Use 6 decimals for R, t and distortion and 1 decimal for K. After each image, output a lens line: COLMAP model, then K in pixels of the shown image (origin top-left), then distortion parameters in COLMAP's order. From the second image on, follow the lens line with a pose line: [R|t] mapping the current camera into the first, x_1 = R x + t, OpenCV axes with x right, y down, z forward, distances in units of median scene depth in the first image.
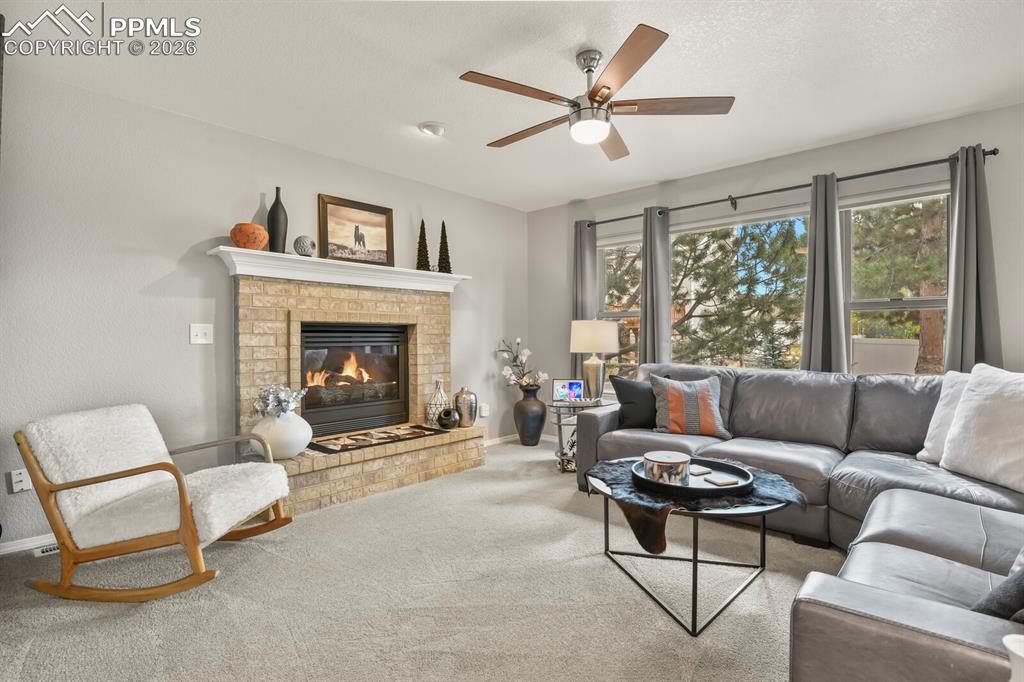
lens RADIAL K [[497.9, 0, 516.9], [0, 497.9, 341.1], [0, 0, 1]] dist [-0.000687, -0.010592]
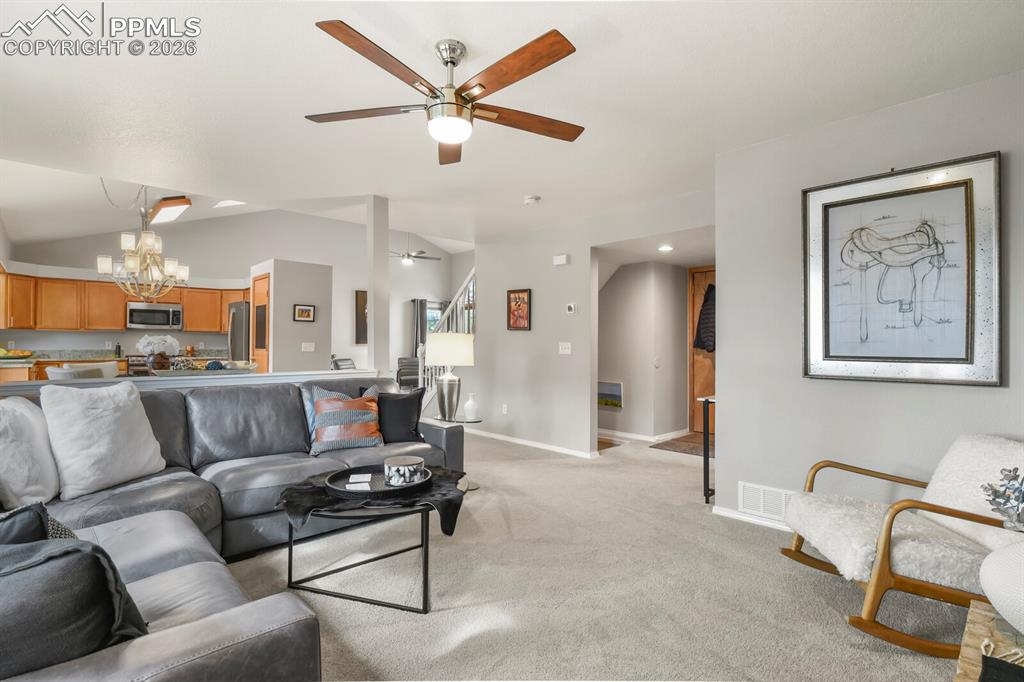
lens RADIAL K [[497.9, 0, 516.9], [0, 497.9, 341.1], [0, 0, 1]] dist [-0.000687, -0.010592]
pose [[-0.997257, -0.002311, 0.073981, -0.025387], [-0.002345, 0.999997, -0.000371, -0.023186], [-0.073980, -0.000543, -0.997260, 1.205858]]
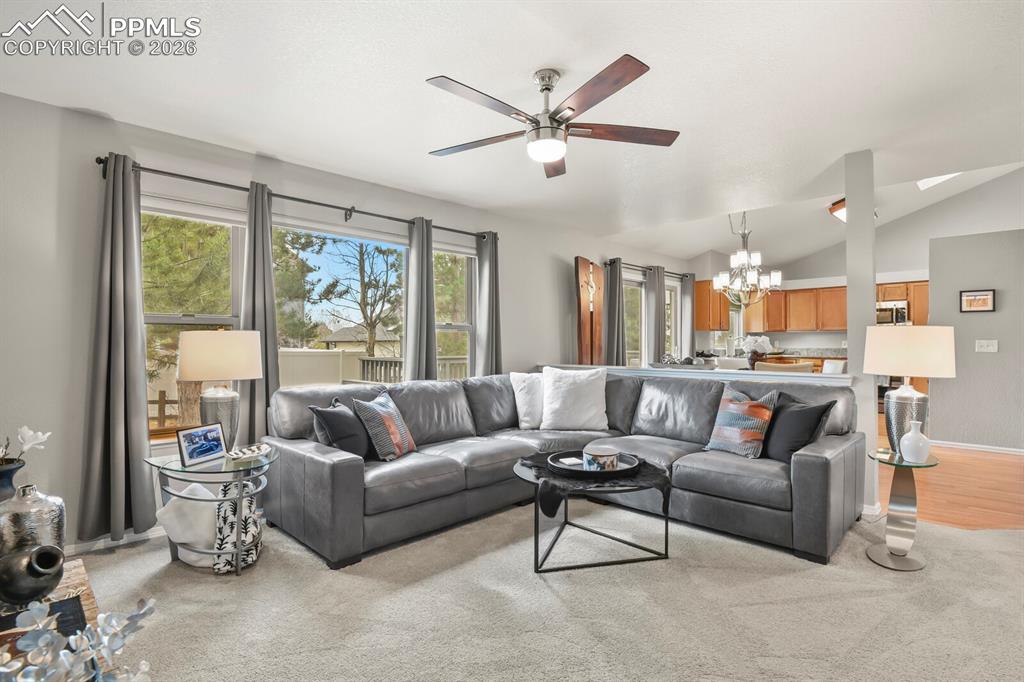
lens RADIAL K [[497.9, 0, 516.9], [0, 497.9, 341.1], [0, 0, 1]] dist [-0.000687, -0.010592]
pose [[0.044413, 0.004496, 0.999003, -0.540829], [0.011343, 0.999923, -0.005005, -0.021073], [-0.998949, 0.011554, 0.044359, 0.652648]]
